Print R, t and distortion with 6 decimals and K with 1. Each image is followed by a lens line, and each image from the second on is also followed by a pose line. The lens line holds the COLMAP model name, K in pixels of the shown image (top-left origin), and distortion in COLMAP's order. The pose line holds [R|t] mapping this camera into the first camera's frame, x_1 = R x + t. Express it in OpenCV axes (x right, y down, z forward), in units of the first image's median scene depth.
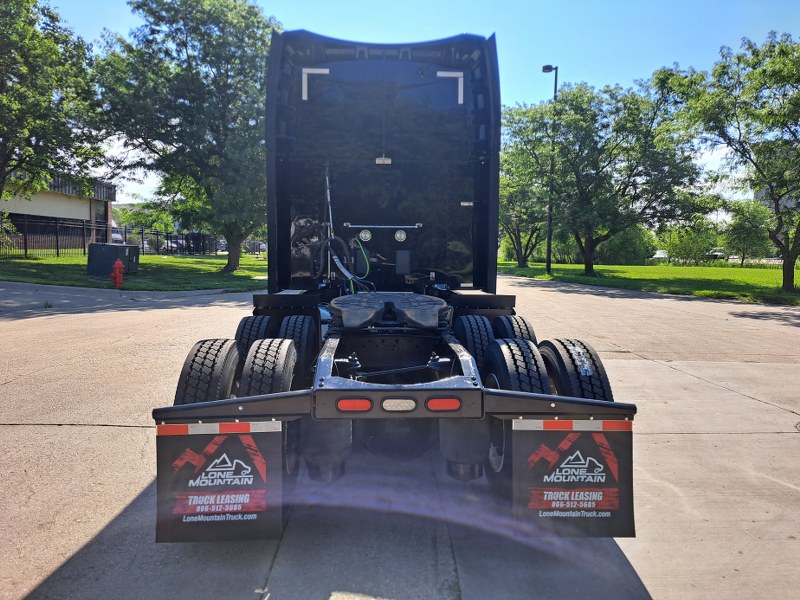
lens RADIAL K [[554.4, 0, 399.1], [0, 554.4, 297.3], [0, 0, 1]] dist [0.079643, -0.083224]
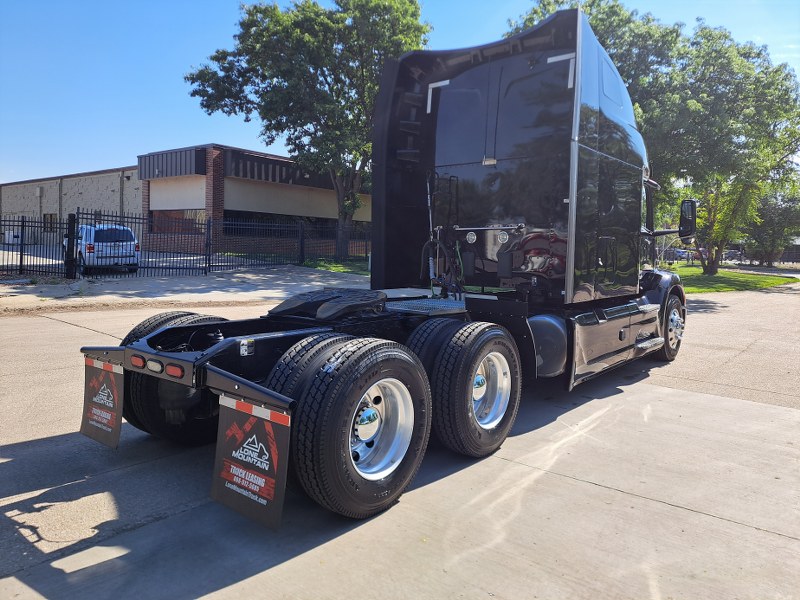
lens RADIAL K [[554.4, 0, 399.1], [0, 554.4, 297.3], [0, 0, 1]] dist [0.079643, -0.083224]
pose [[0.756720, 0.060528, -0.650931, 1.194462], [-0.069226, 0.997525, 0.012280, -0.016704], [0.650063, 0.035769, 0.759038, 0.367280]]
